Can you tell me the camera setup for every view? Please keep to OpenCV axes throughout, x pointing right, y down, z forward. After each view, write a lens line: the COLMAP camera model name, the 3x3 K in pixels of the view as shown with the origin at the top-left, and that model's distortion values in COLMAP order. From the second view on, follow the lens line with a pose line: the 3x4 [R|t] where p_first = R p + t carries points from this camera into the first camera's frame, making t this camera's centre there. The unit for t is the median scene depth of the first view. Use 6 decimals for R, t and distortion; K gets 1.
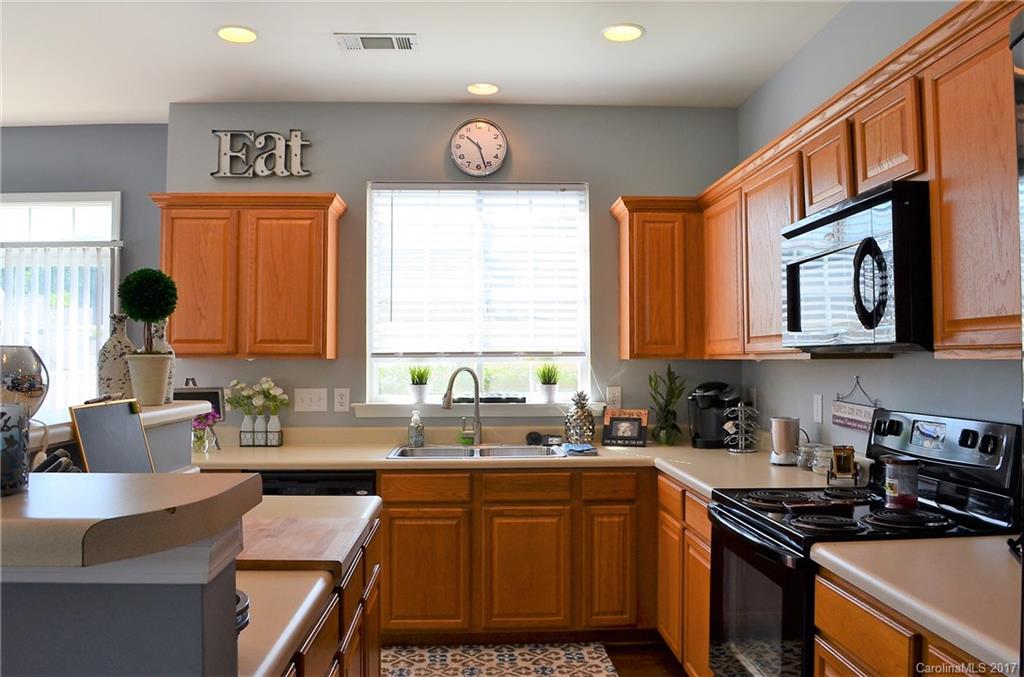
lens RADIAL K [[802.4, 0, 516.8], [0, 802.4, 339.5], [0, 0, 1]] dist [-0.085558, 0.014946]
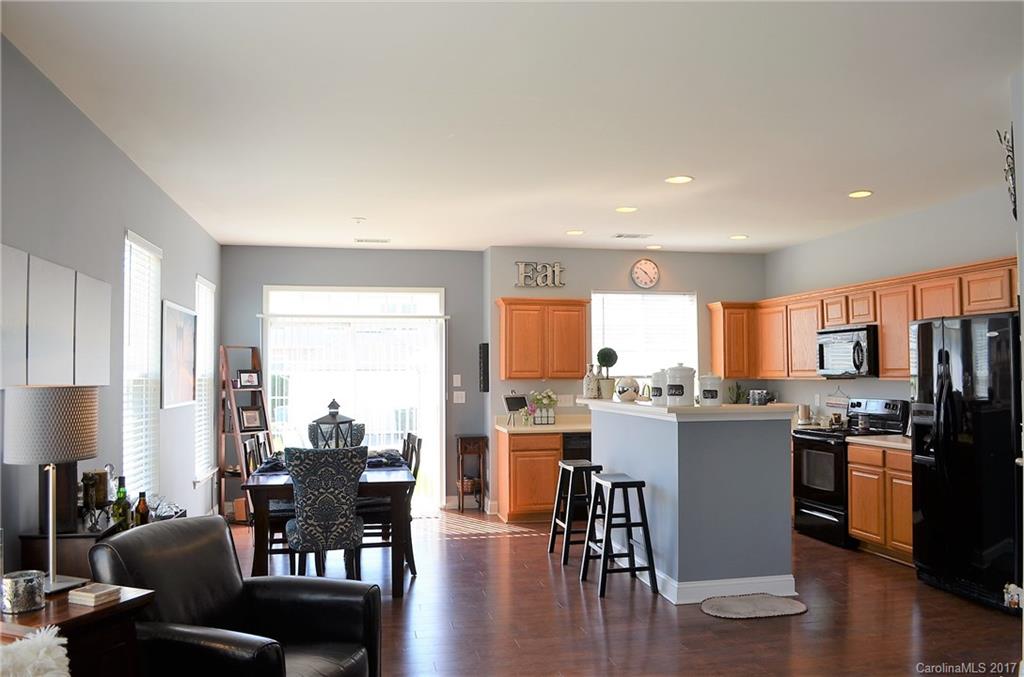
lens RADIAL K [[802.4, 0, 516.8], [0, 802.4, 339.5], [0, 0, 1]] dist [-0.085558, 0.014946]
pose [[0.988883, 0.004066, 0.148638, -0.707544], [-0.001144, 0.999804, -0.019740, -0.037505], [-0.148689, 0.019350, 0.988695, -0.988306]]
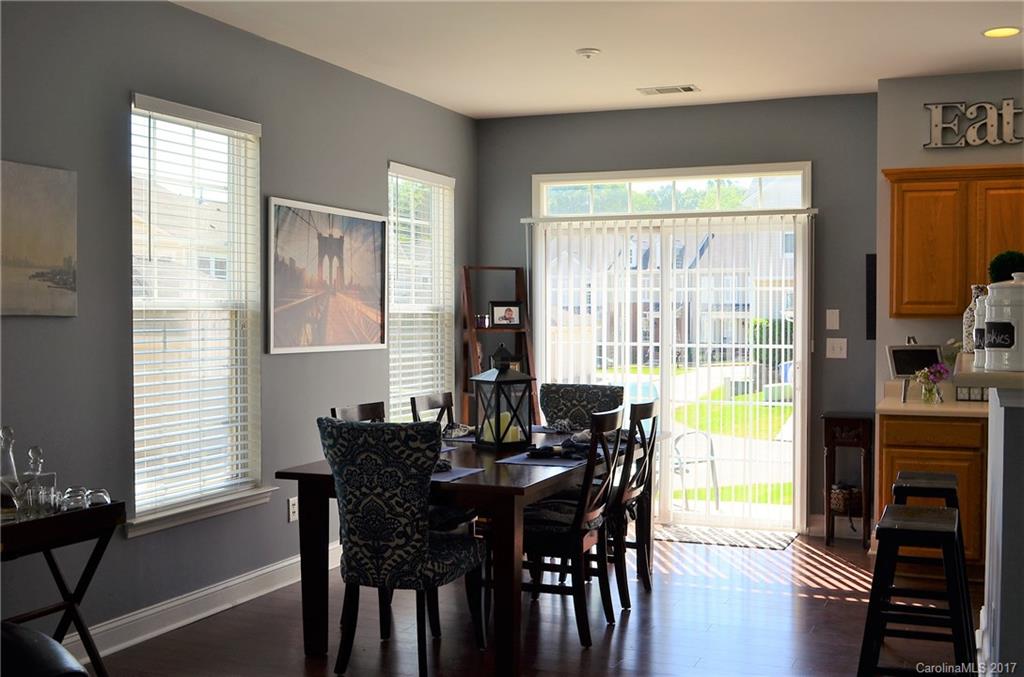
lens RADIAL K [[1112.1, 0, 512.0], [0, 1112.1, 338.5], [0, 0, 1]] dist [-0.063282, 0.019836]
pose [[0.903753, 0.011760, -0.427894, -0.261984], [0.006348, 0.999144, 0.040867, -0.014292], [0.428008, -0.039650, 0.902905, -0.617997]]
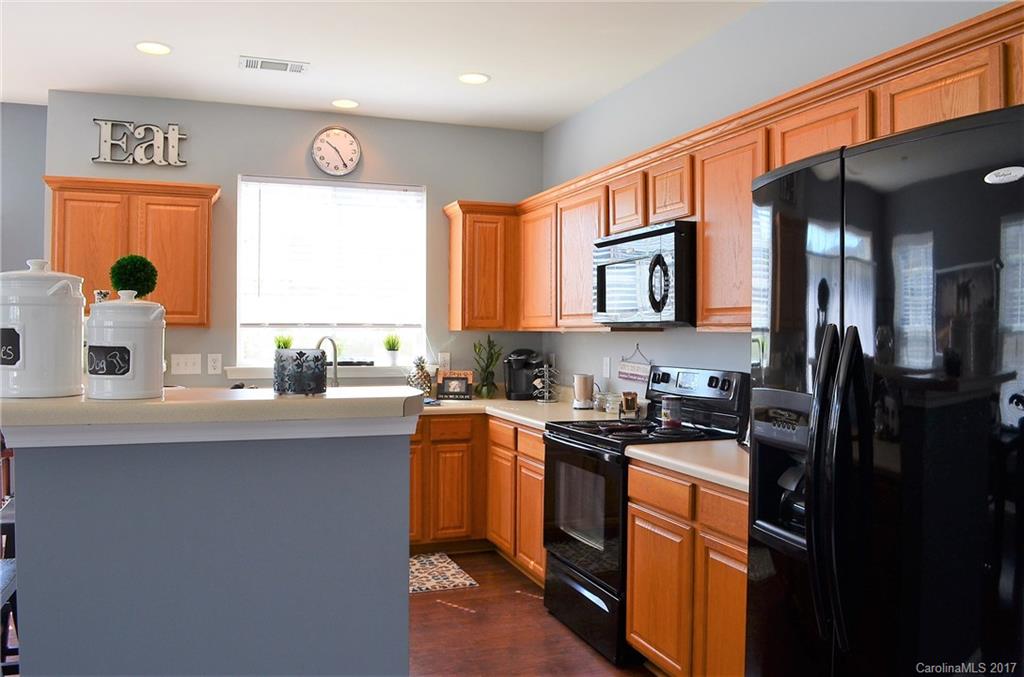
lens RADIAL K [[802.4, 0, 516.8], [0, 802.4, 339.5], [0, 0, 1]] dist [-0.085558, 0.014946]
pose [[0.952210, 0.005014, 0.305403, -0.162316], [-0.015535, 0.999366, 0.032028, -0.002997], [-0.305049, -0.035242, 0.951684, -0.229690]]
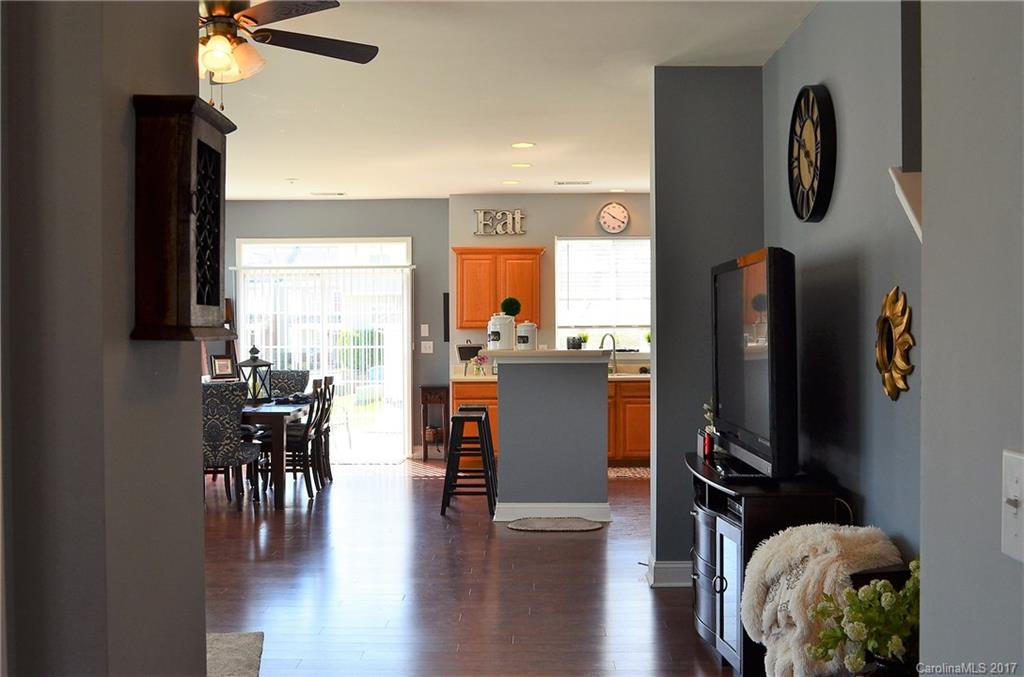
lens RADIAL K [[1112.1, 0, 512.0], [0, 1112.1, 338.5], [0, 0, 1]] dist [-0.063282, 0.019836]
pose [[0.997748, -0.002513, -0.067025, -0.120579], [0.004729, 0.999447, 0.032921, -0.044551], [0.066905, -0.033164, 0.997208, -1.765691]]
